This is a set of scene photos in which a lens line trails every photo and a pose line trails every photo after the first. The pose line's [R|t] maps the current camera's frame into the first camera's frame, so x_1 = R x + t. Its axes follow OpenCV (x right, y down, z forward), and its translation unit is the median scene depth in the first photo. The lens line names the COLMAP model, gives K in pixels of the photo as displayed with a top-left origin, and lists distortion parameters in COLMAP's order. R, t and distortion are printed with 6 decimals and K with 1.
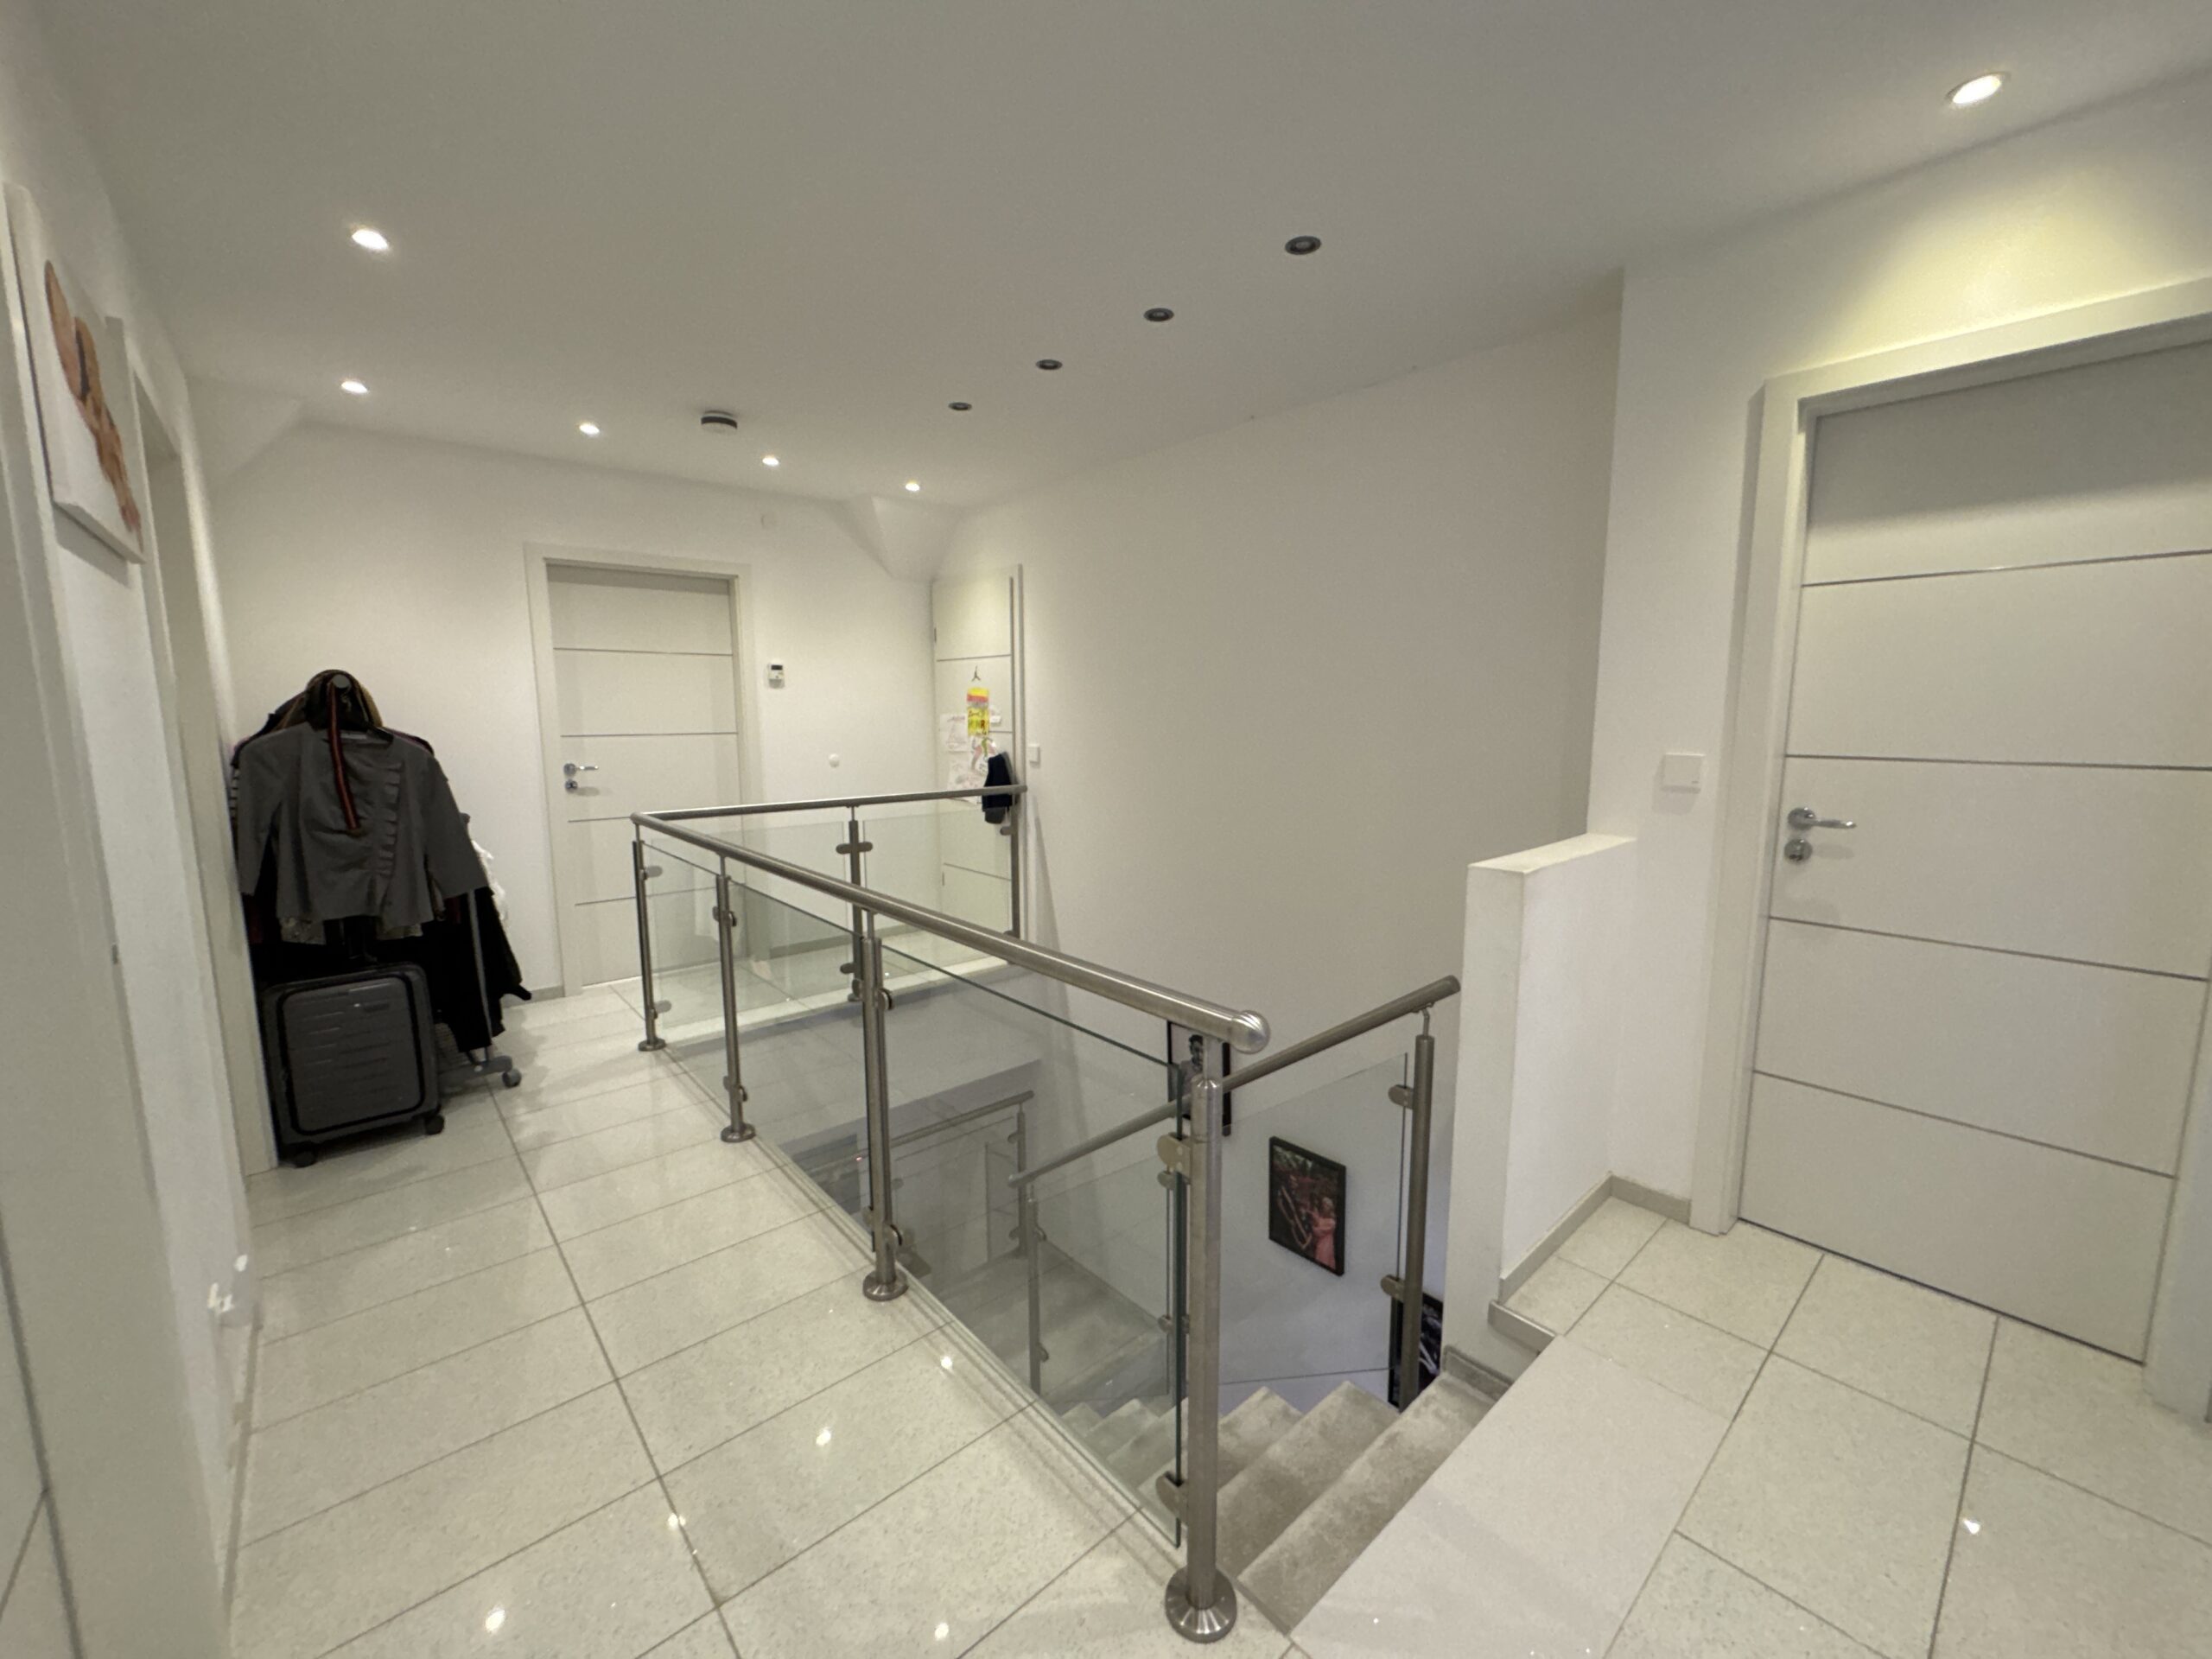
lens RADIAL K [[880.5, 0, 1102.9], [0, 880.5, 825.1], [0, 0, 1]] dist [-0.001714, 0.000263]
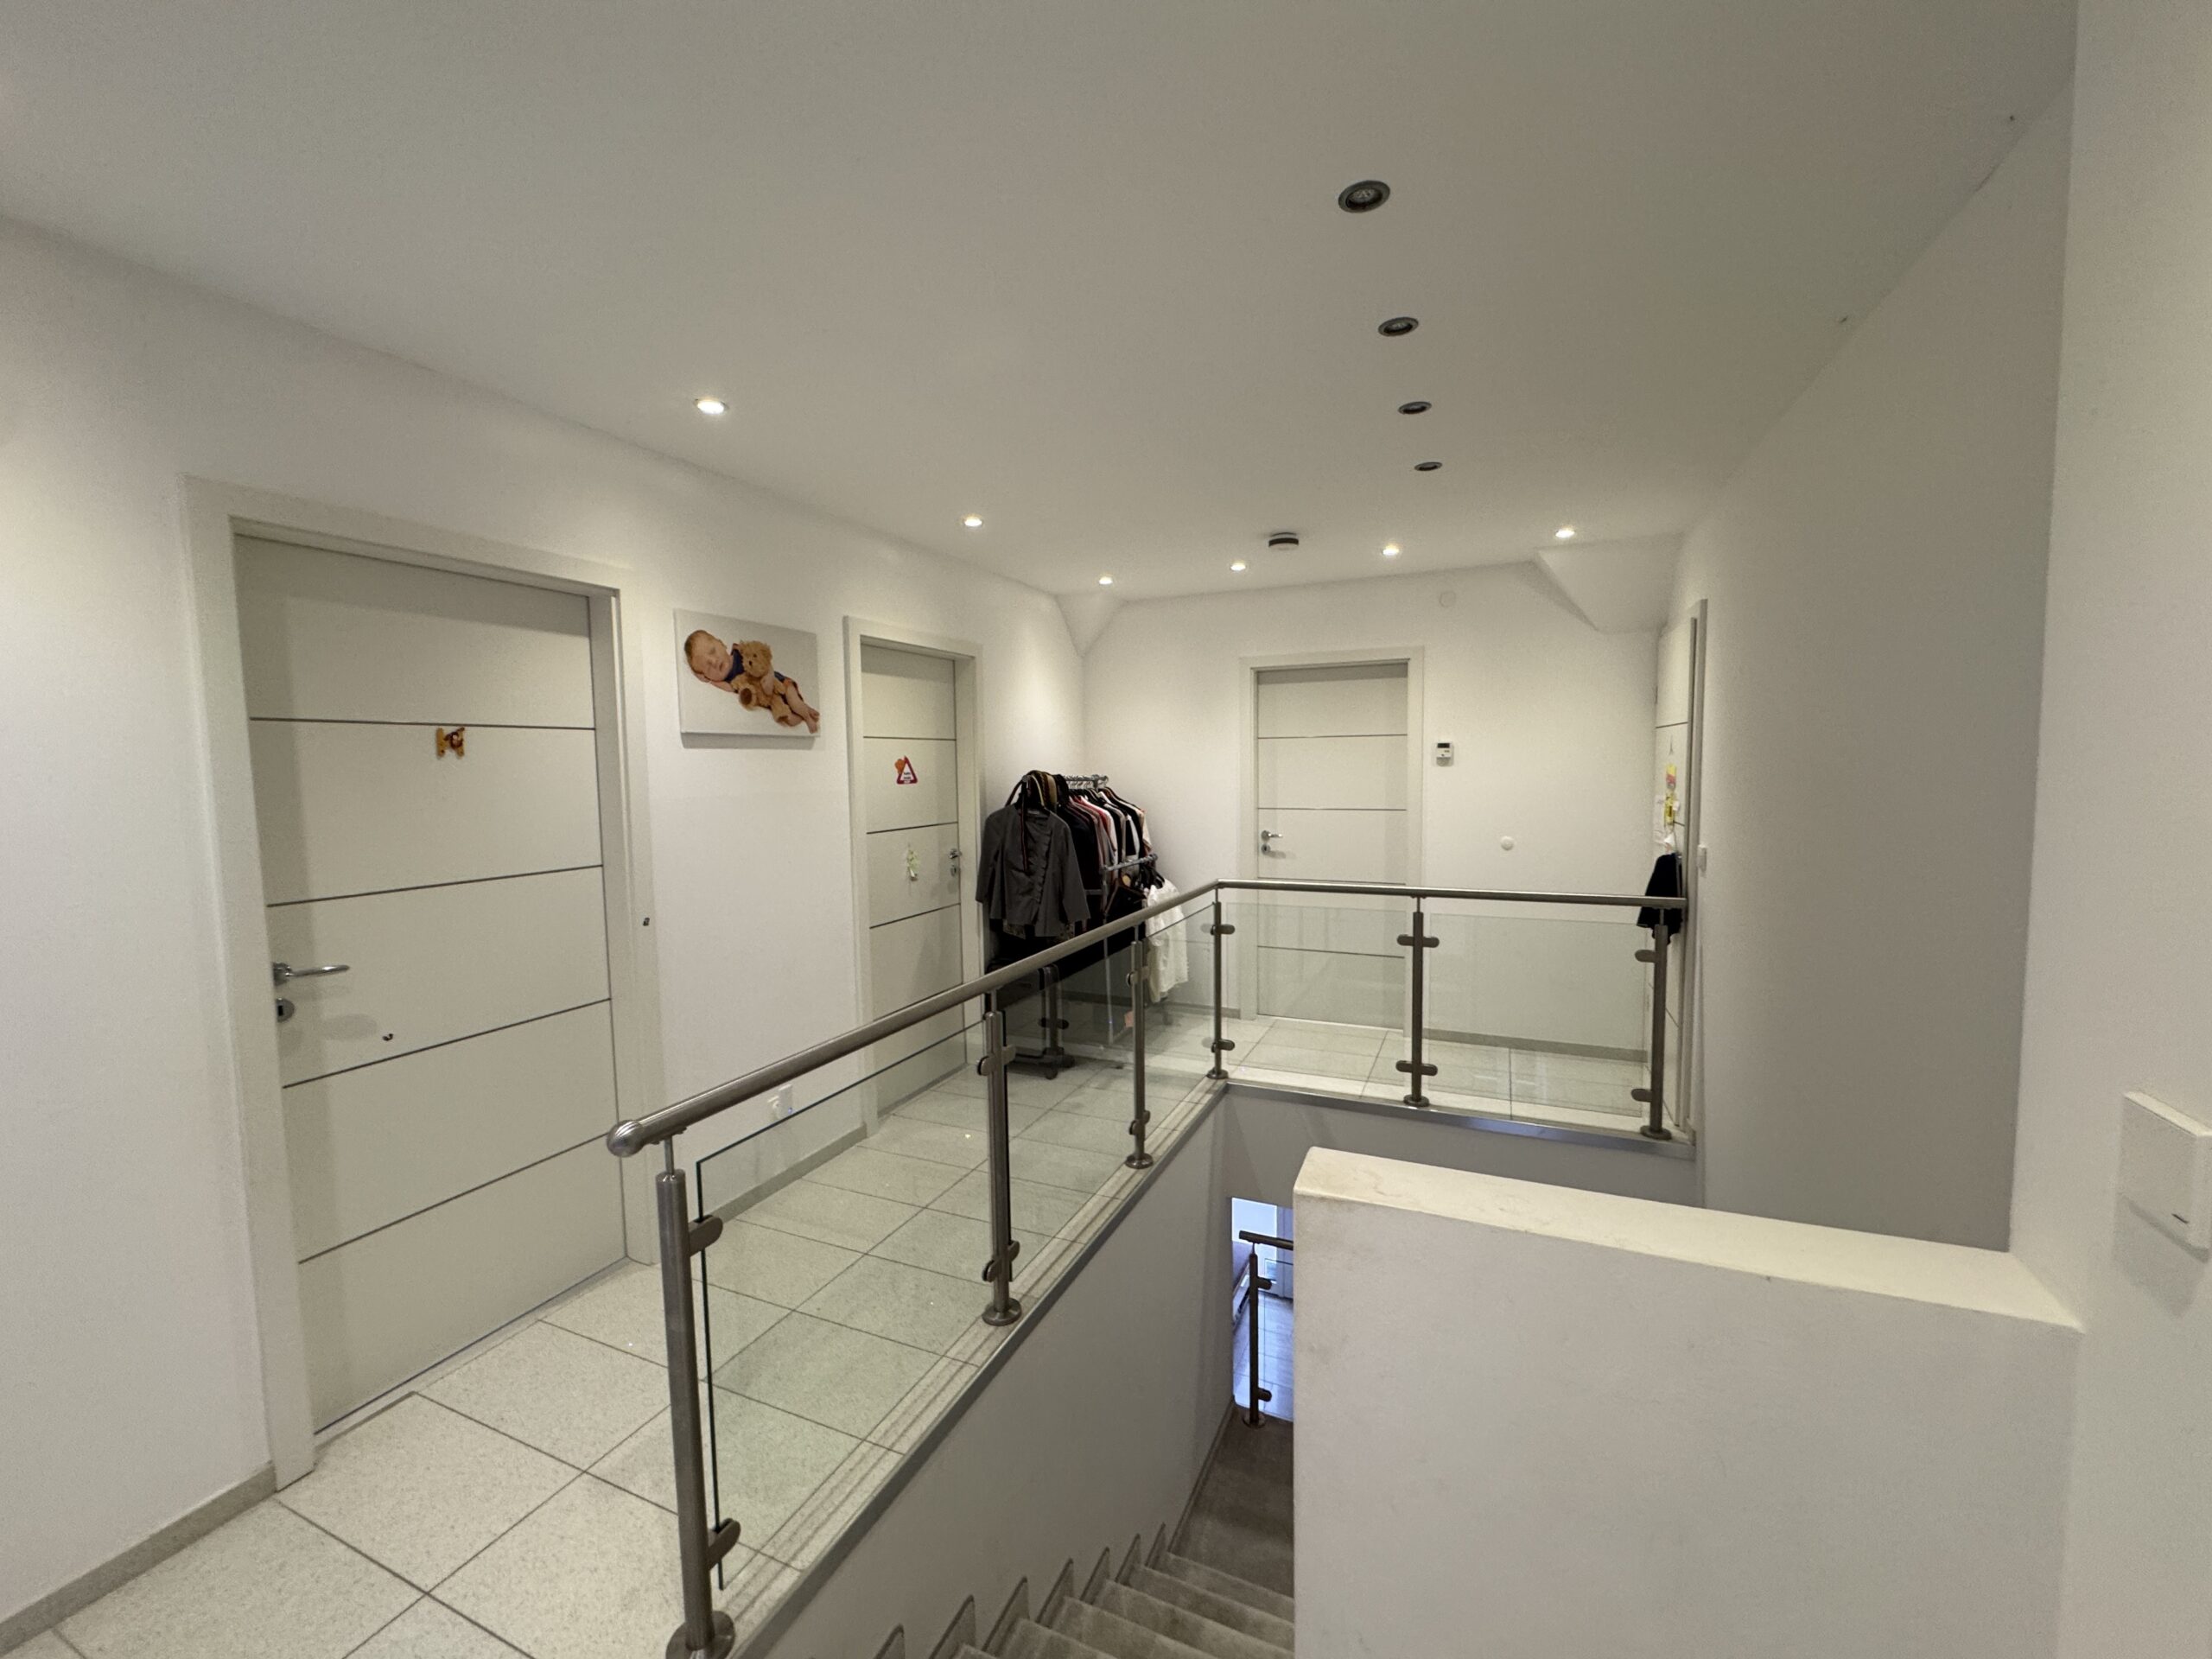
lens RADIAL K [[880.5, 0, 1108.0], [0, 880.5, 831.7], [0, 0, 1]] dist [-0.001714, 0.000263]
pose [[0.423553, 0.067913, -0.903322, 0.416825], [-0.106982, 0.993957, 0.024565, -0.077794], [0.899532, 0.086235, 0.428259, 0.290035]]
